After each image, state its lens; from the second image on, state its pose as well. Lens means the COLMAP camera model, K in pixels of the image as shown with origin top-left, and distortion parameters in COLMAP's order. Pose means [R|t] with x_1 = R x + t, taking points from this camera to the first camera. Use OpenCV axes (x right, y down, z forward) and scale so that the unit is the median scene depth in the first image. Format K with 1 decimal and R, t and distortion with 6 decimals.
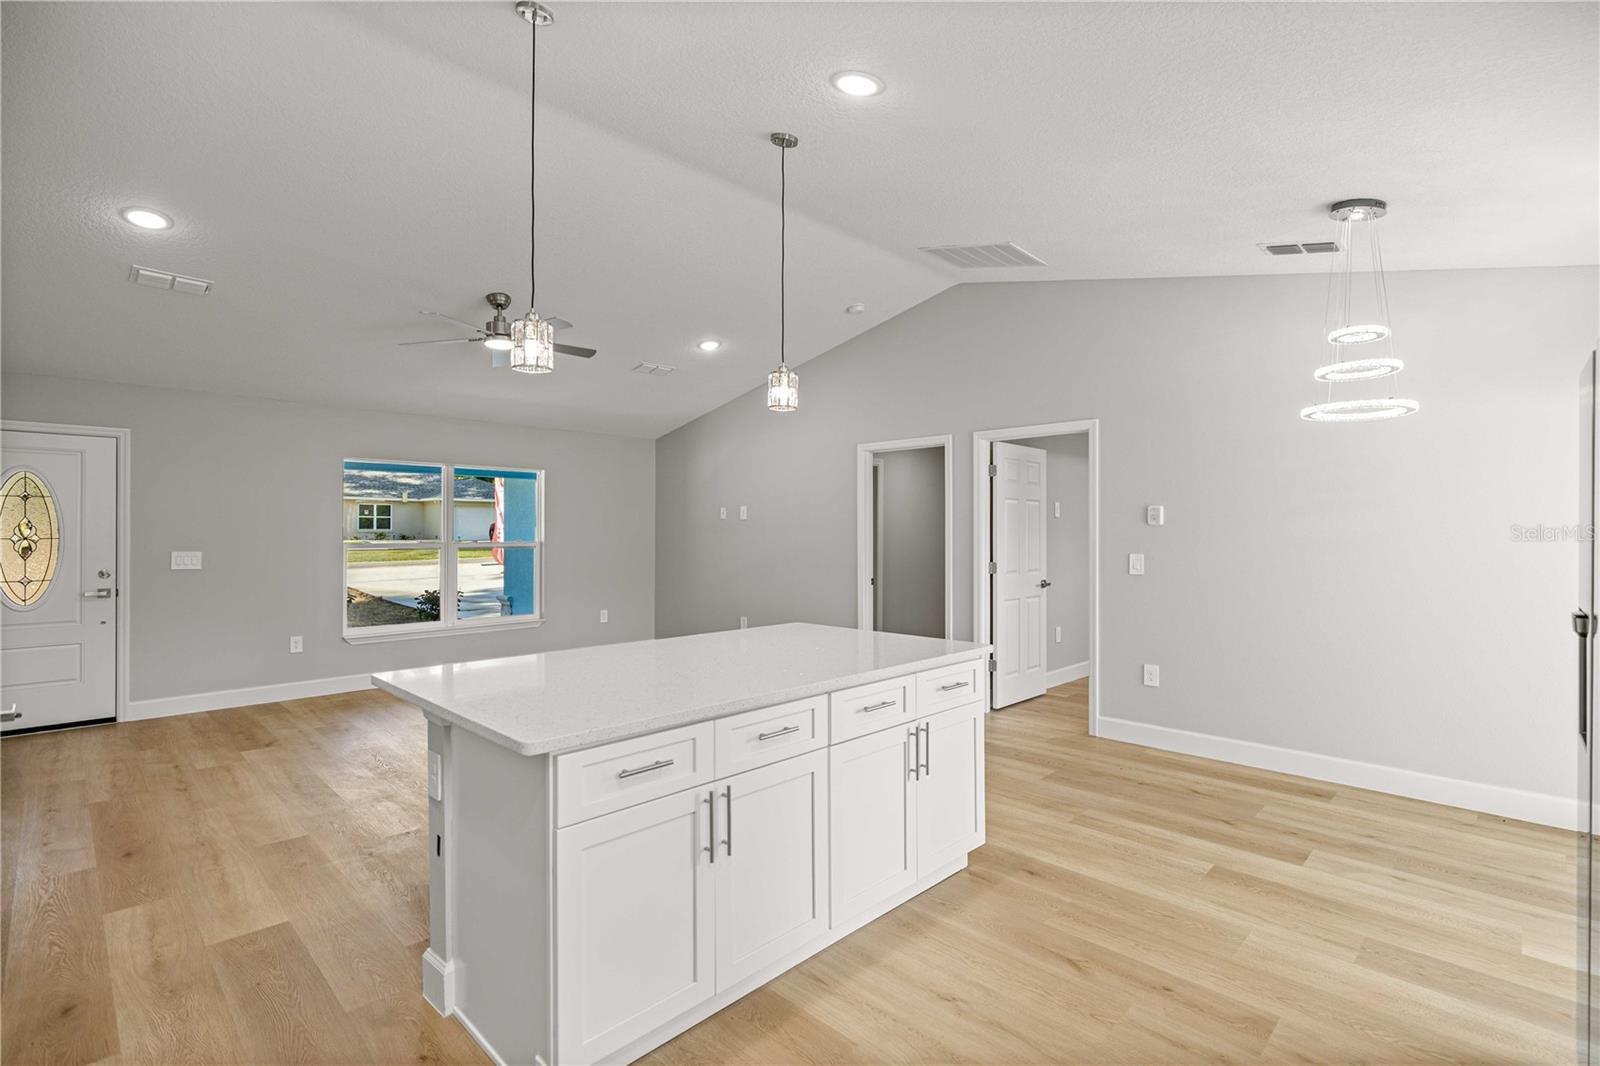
lens RADIAL K [[749.5, 0, 800.0], [0, 749.5, 533.0], [0, 0, 1]] dist [0.000000, -0.000012]
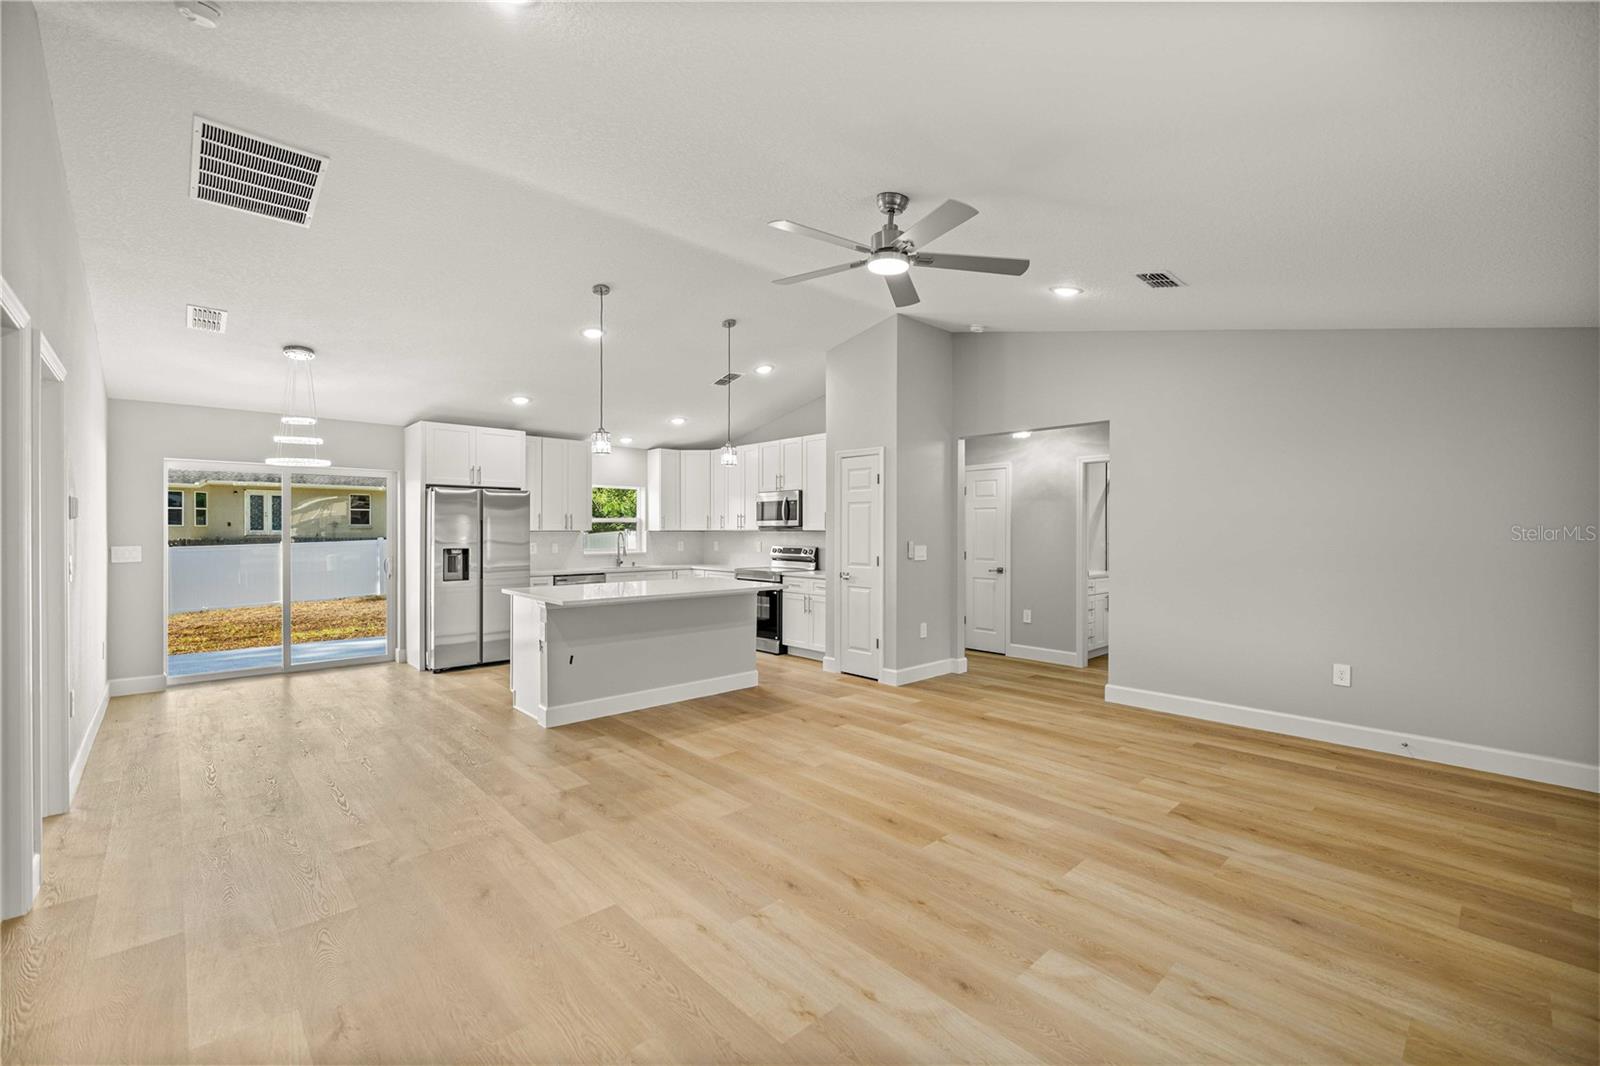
lens RADIAL K [[672.7, 0, 800.0], [0, 672.7, 533.0], [0, 0, 1]] dist [0.000529, 0.000177]
pose [[-0.999448, -0.002936, 0.033102, -0.548558], [-0.002725, 0.999976, 0.006431, -0.005245], [-0.033121, 0.006337, -0.999431, 2.661708]]
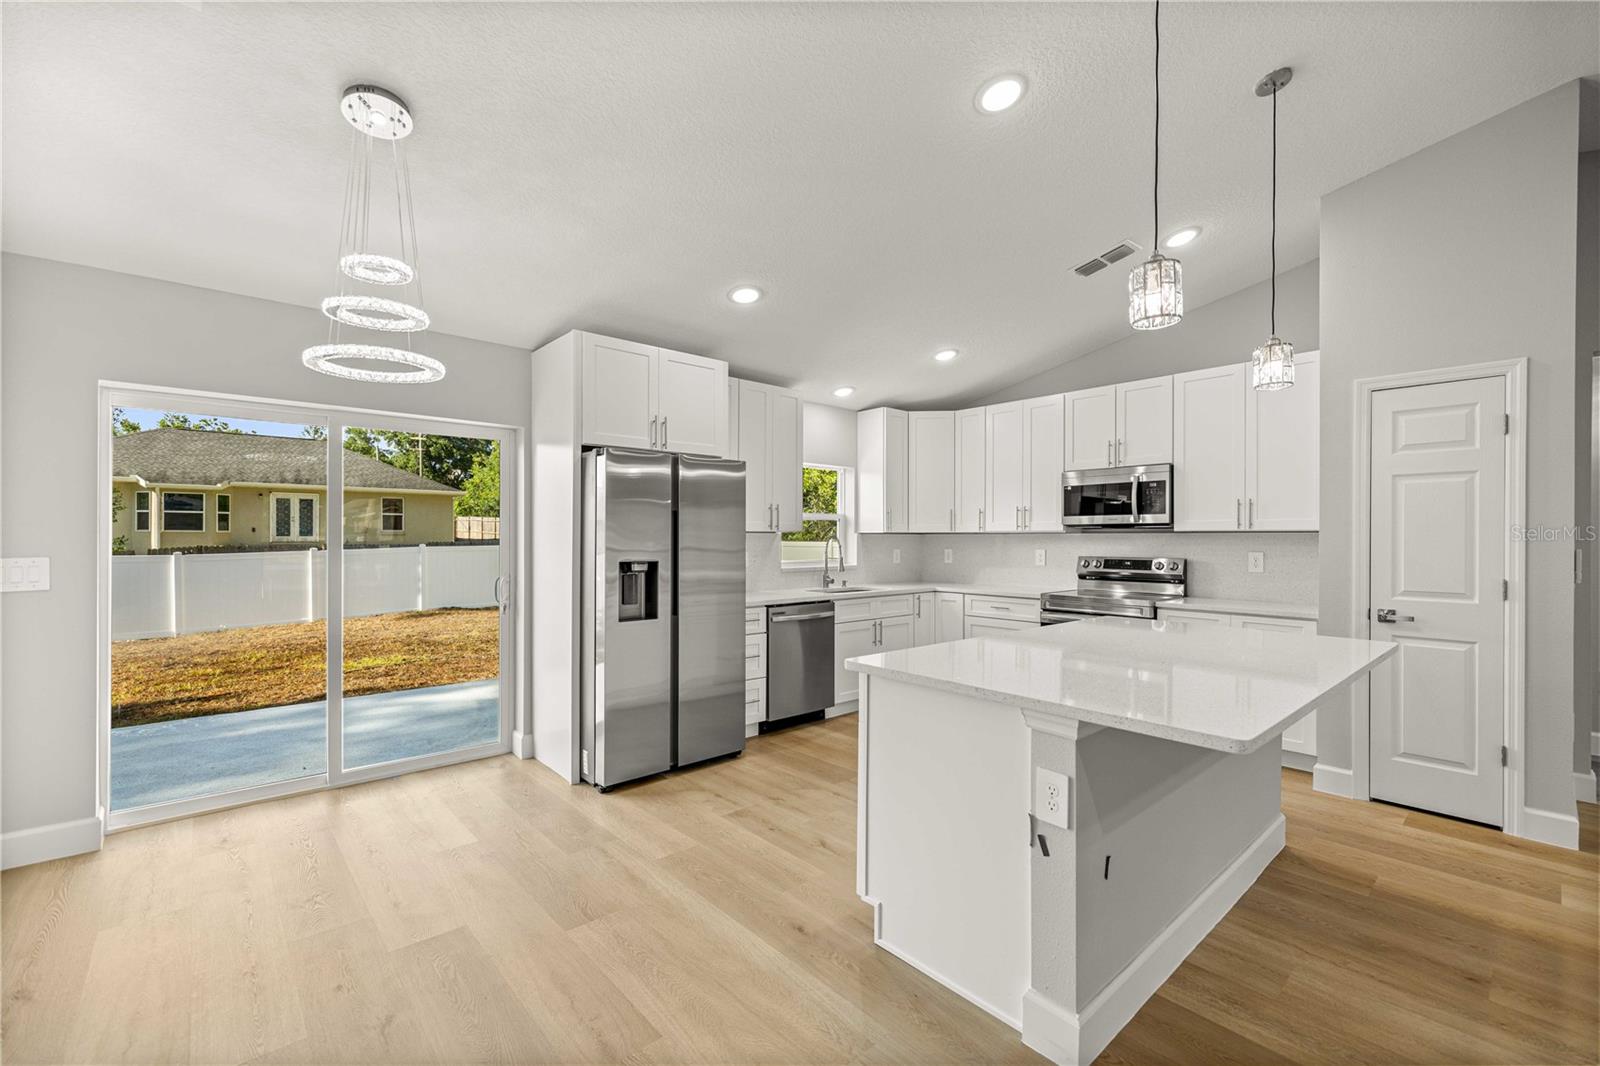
lens RADIAL K [[673.8, 0, 798.2], [0, 673.8, 538.1], [0, 0, 1]] dist [0.001594, 0.000025]
pose [[-0.998190, -0.003316, 0.060051, 0.262910], [-0.003150, 0.999991, 0.002868, 0.015519], [-0.060060, 0.002673, -0.998191, 1.718171]]
